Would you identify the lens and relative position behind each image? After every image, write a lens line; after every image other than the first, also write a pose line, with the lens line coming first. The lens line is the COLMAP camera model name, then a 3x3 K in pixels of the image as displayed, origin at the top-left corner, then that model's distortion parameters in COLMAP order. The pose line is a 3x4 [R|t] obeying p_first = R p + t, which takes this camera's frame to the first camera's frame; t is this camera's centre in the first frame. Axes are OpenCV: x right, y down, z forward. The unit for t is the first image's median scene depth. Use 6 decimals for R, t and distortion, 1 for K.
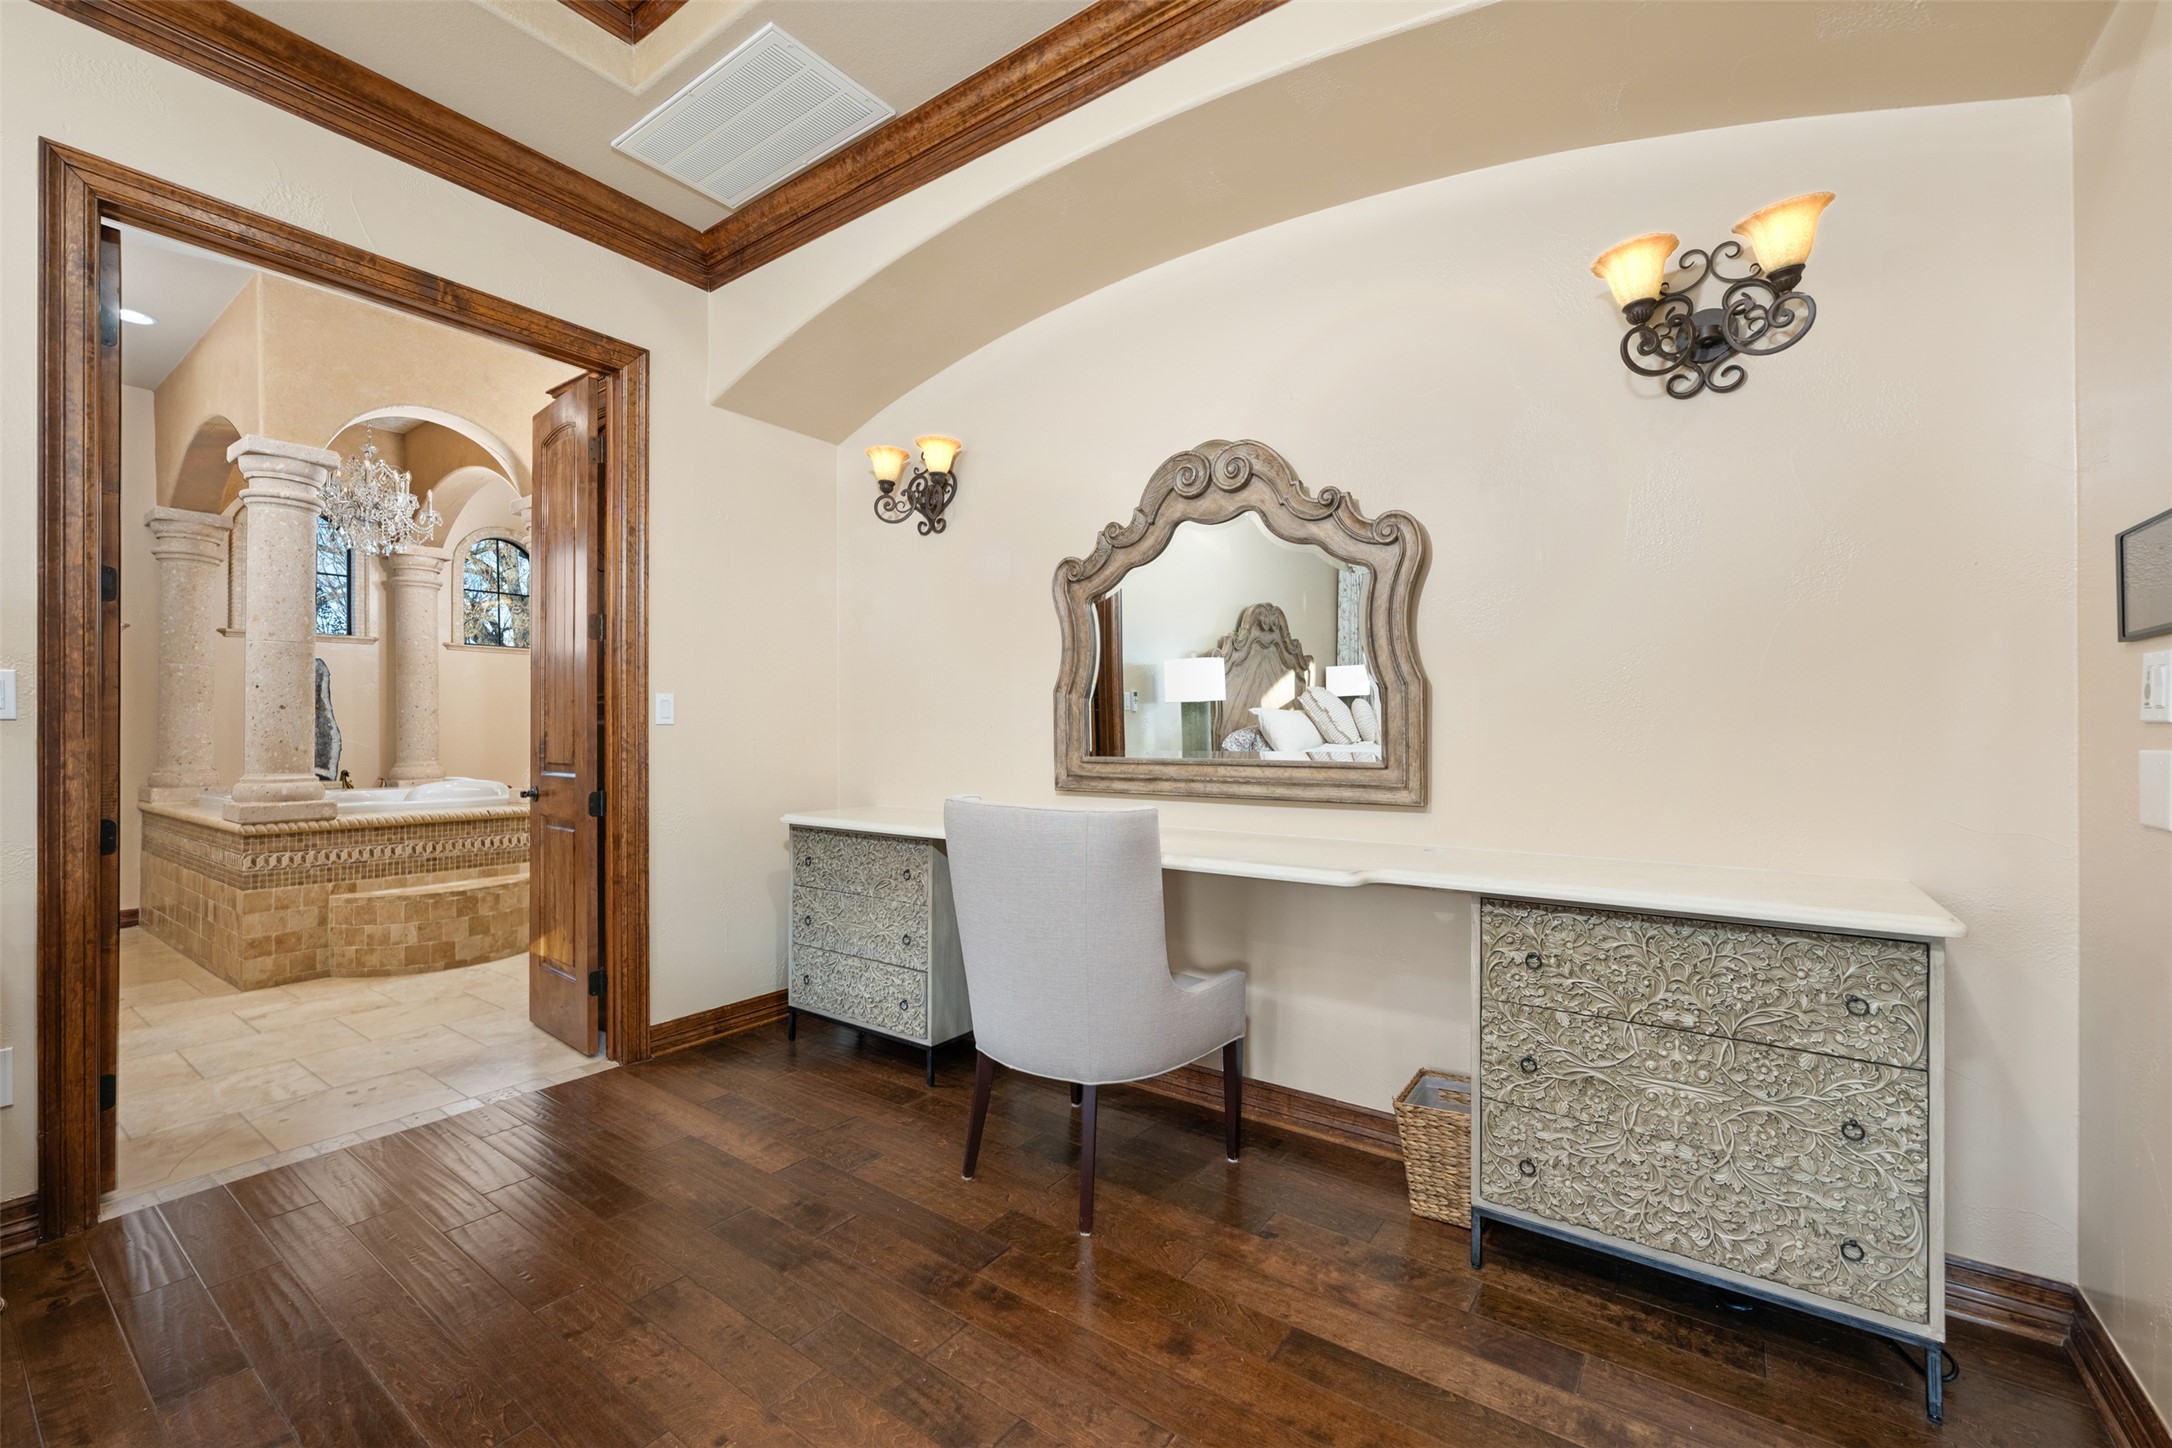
lens RADIAL K [[885.5, 0, 1086.0], [0, 885.5, 724.0], [0, 0, 1]] dist [-0.002774, -0.000219]
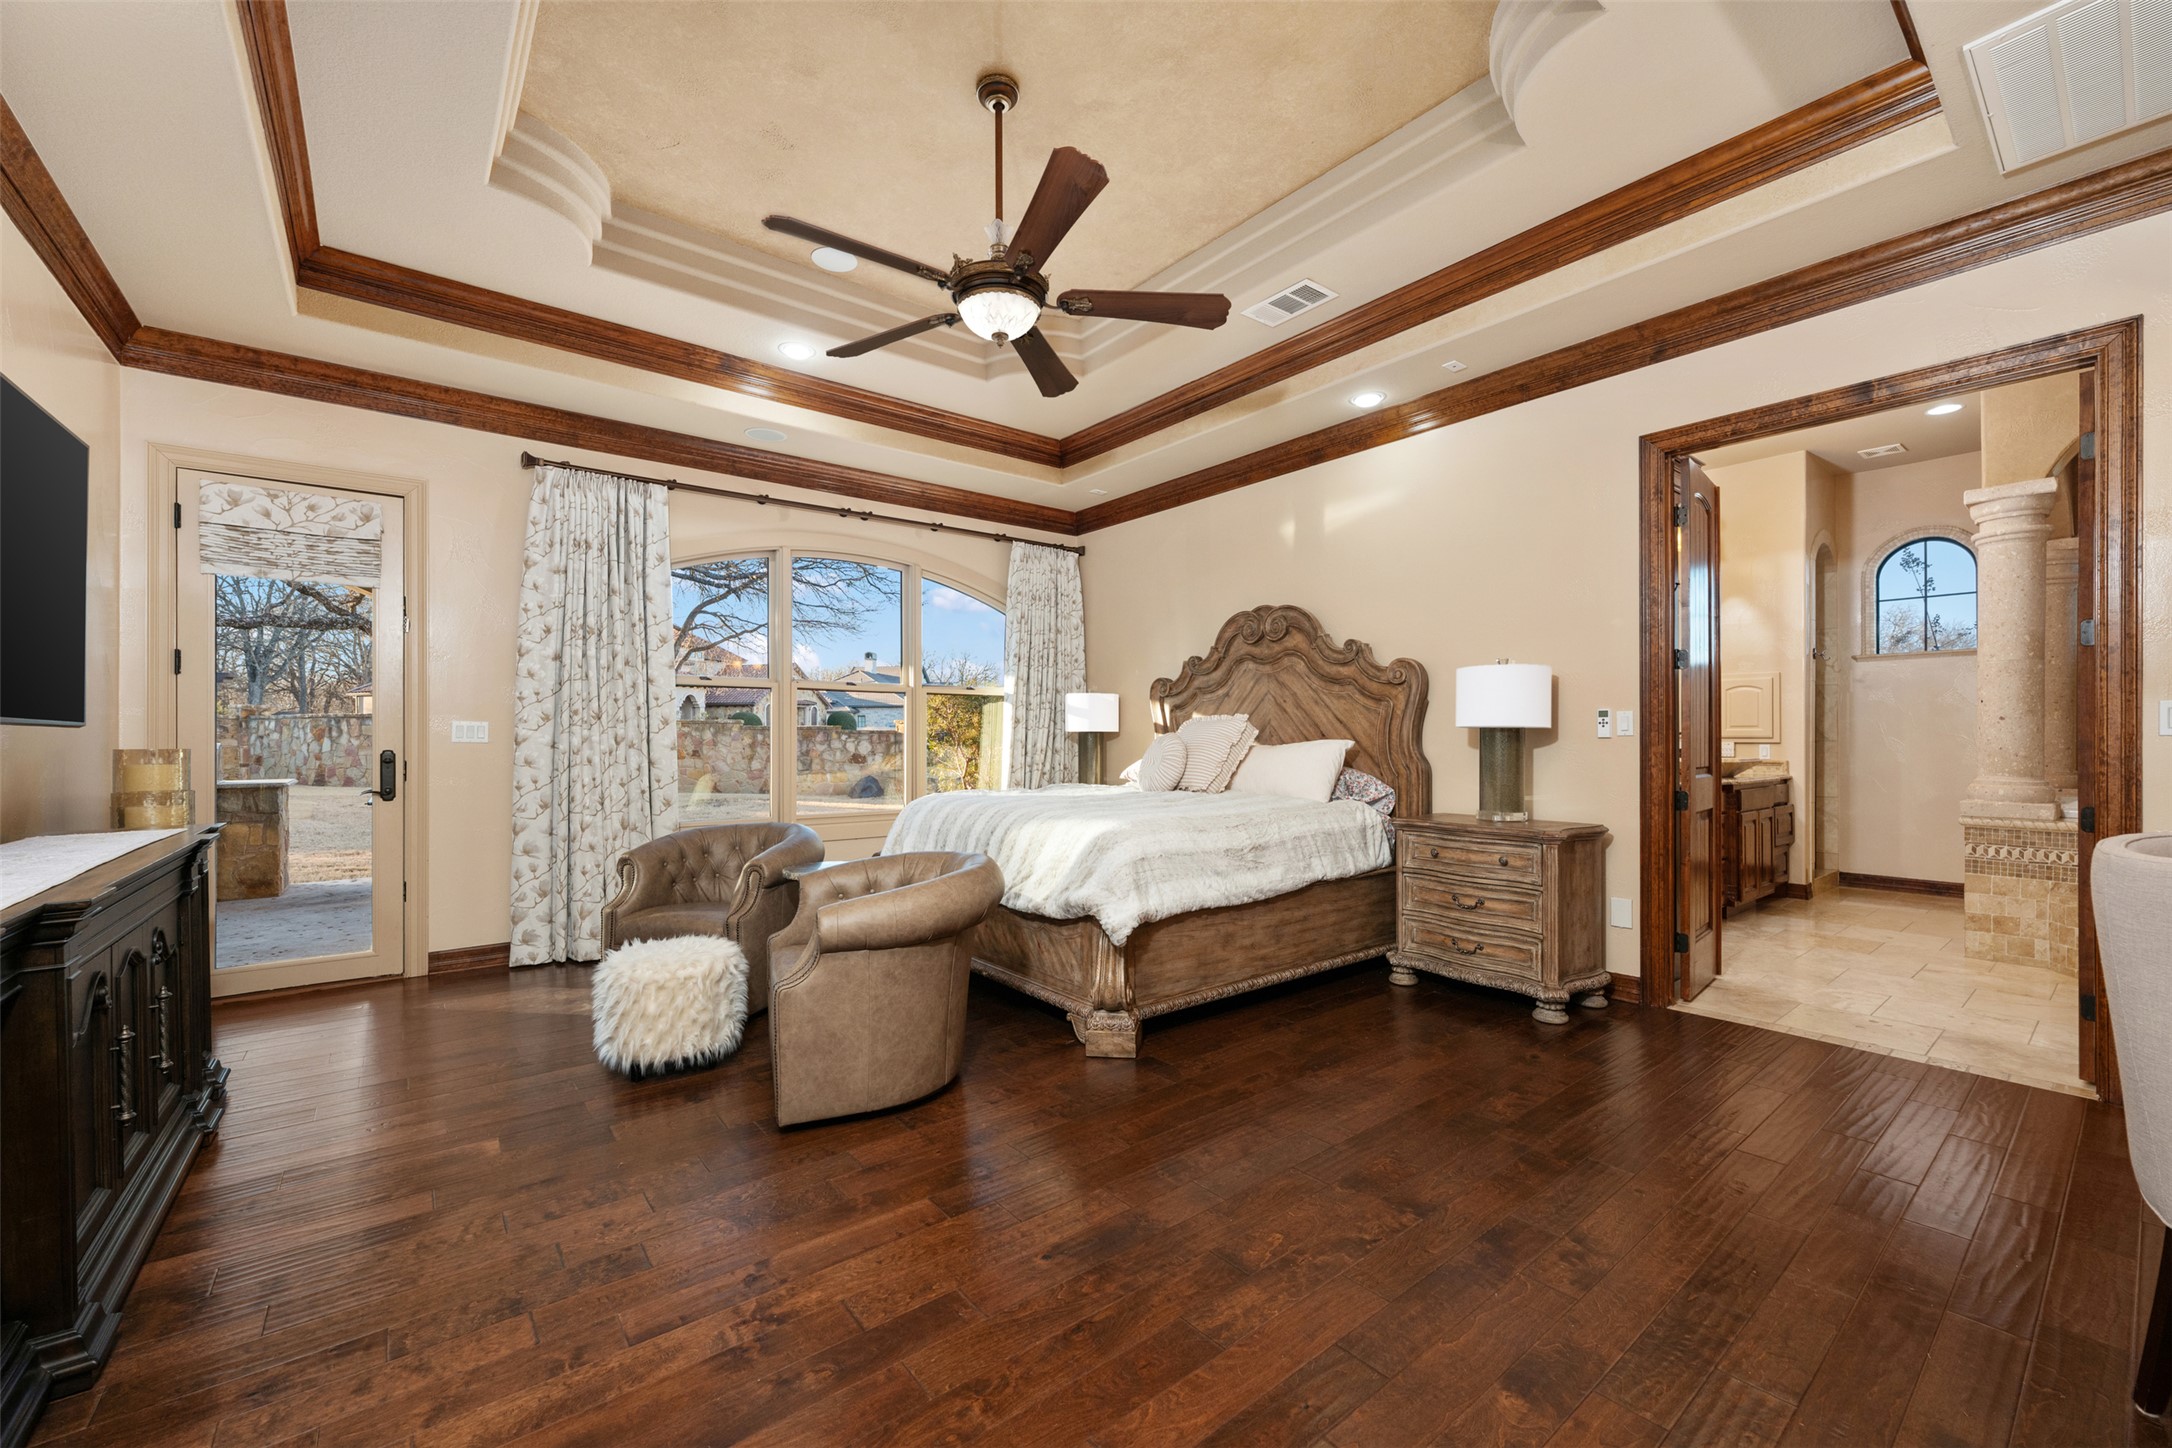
lens RADIAL K [[859.6, 0, 1086.0], [0, 859.6, 724.0], [0, 0, 1]] dist [-0.001693, -0.000021]
pose [[-0.270966, -0.009024, -0.962547, 0.488906], [0.007410, 0.999907, -0.011460, -0.007931], [0.962560, -0.010238, -0.270874, 0.165309]]
